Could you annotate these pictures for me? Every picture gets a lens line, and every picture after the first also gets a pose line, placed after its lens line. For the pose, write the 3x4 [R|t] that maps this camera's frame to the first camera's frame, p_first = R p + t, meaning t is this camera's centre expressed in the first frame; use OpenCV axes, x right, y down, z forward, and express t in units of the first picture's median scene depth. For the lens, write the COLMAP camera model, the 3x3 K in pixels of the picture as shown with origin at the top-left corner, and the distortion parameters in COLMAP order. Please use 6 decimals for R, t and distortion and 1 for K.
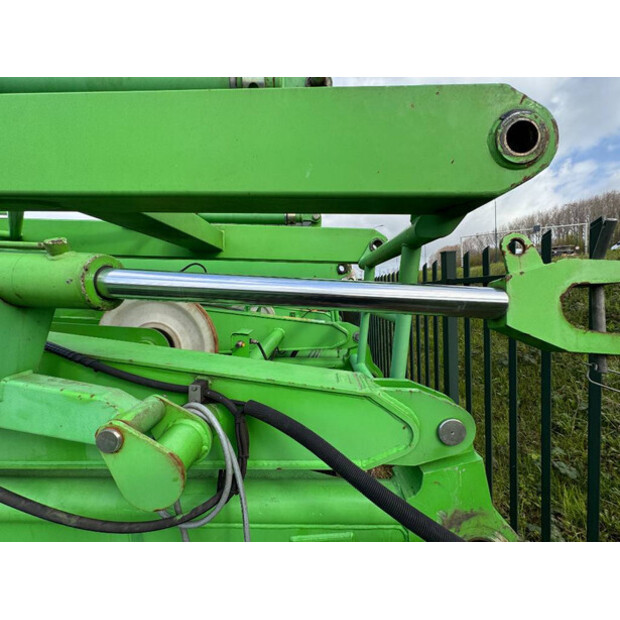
lens RADIAL K [[248.9, 0, 310.0], [0, 248.9, 310.0], [0, 0, 1]] dist [0.000129, 0.000077]
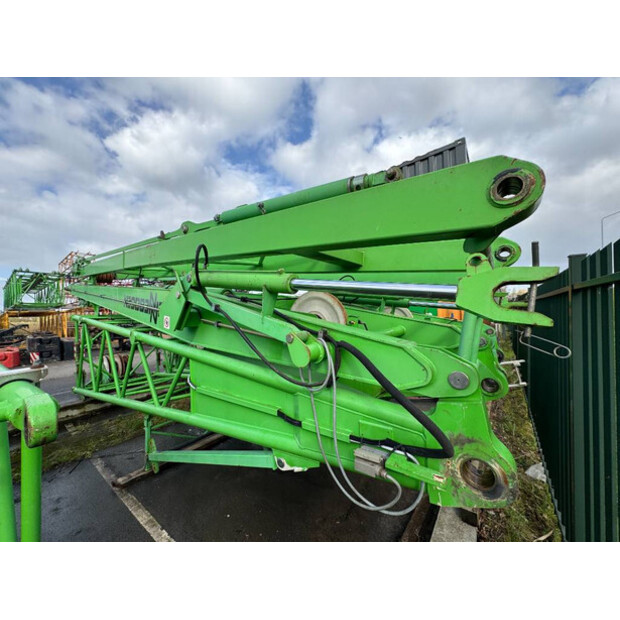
lens RADIAL K [[248.9, 0, 310.0], [0, 248.9, 310.0], [0, 0, 1]] dist [0.000129, 0.000077]
pose [[0.804343, 0.050954, -0.591976, 0.727200], [-0.076024, 0.996953, -0.017486, 0.157043], [0.589281, 0.059069, 0.805766, -0.813488]]
